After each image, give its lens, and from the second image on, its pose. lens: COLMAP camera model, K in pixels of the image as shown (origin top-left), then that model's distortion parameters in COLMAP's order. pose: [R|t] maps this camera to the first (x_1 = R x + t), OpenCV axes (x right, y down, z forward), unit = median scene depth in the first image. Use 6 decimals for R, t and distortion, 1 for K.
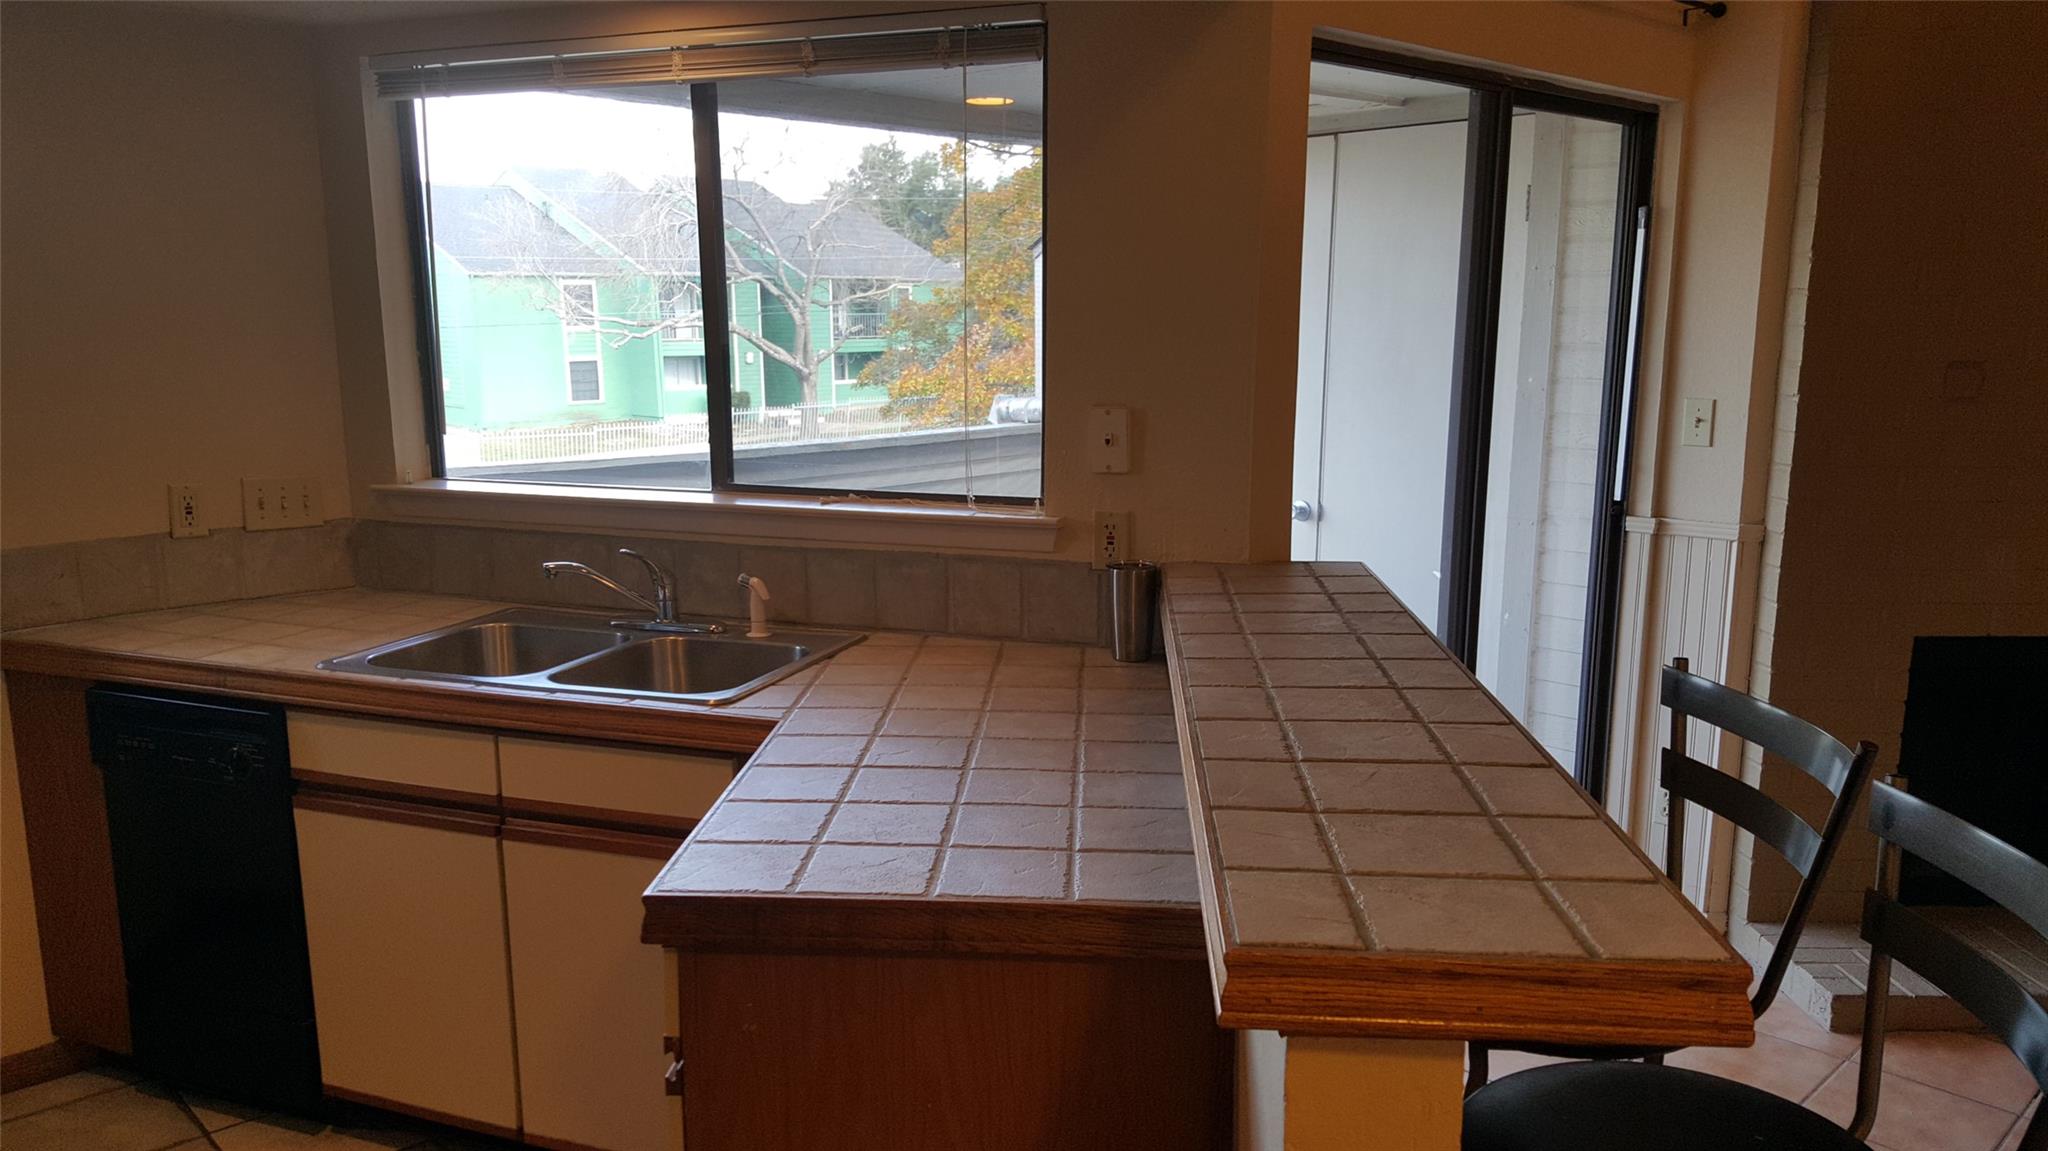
lens RADIAL K [[1513.6, 0, 1028.8], [0, 1513.6, 591.0], [0, 0, 1]] dist [0.039097, -0.062075]
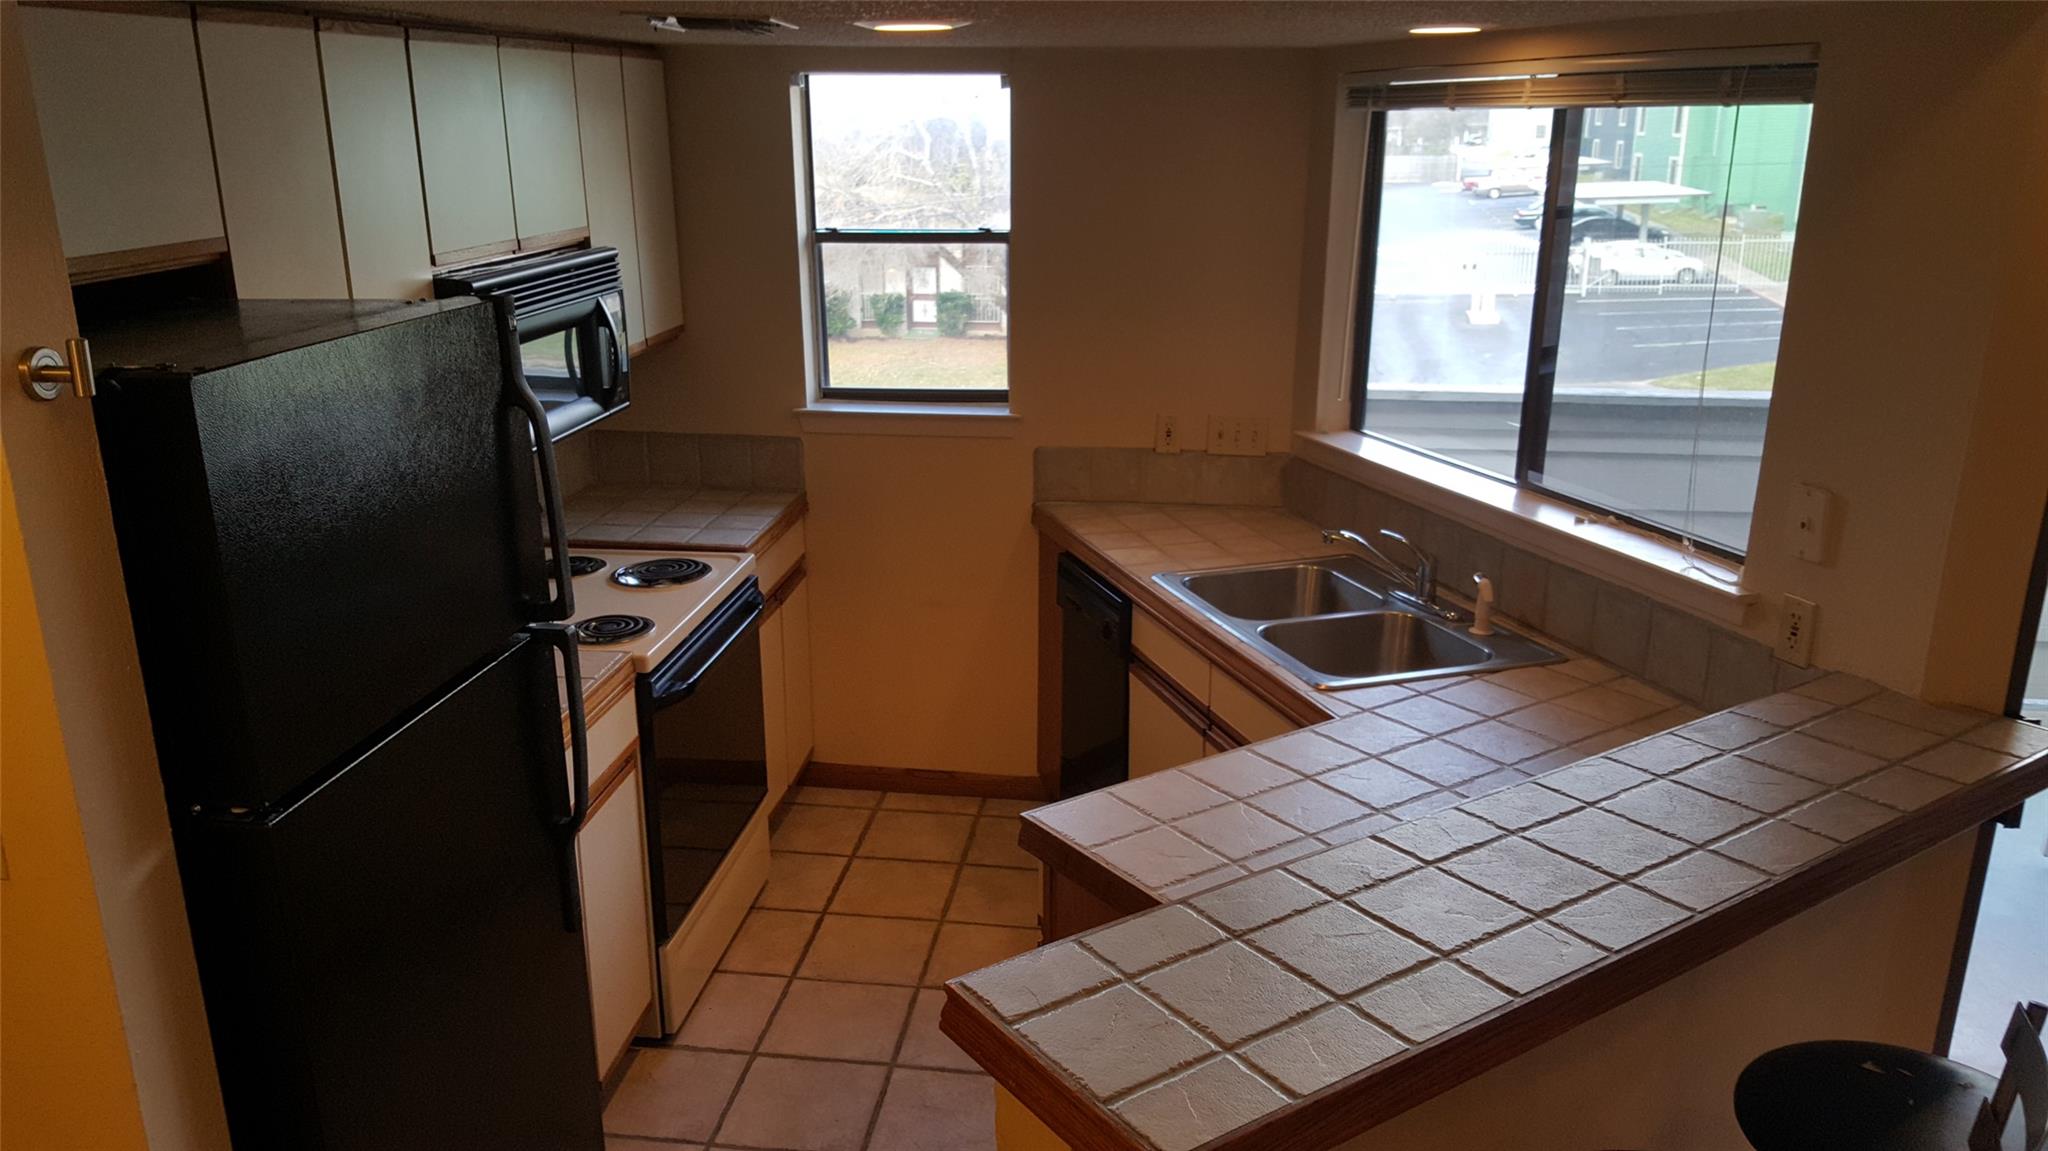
lens RADIAL K [[1513.6, 0, 1026.2], [0, 1513.6, 605.8], [0, 0, 1]] dist [0.039097, -0.062075]
pose [[0.621257, 0.237350, -0.746796, 0.430235], [-0.147178, 0.971407, 0.186299, -0.144745], [0.769661, -0.005827, 0.638426, 0.052907]]
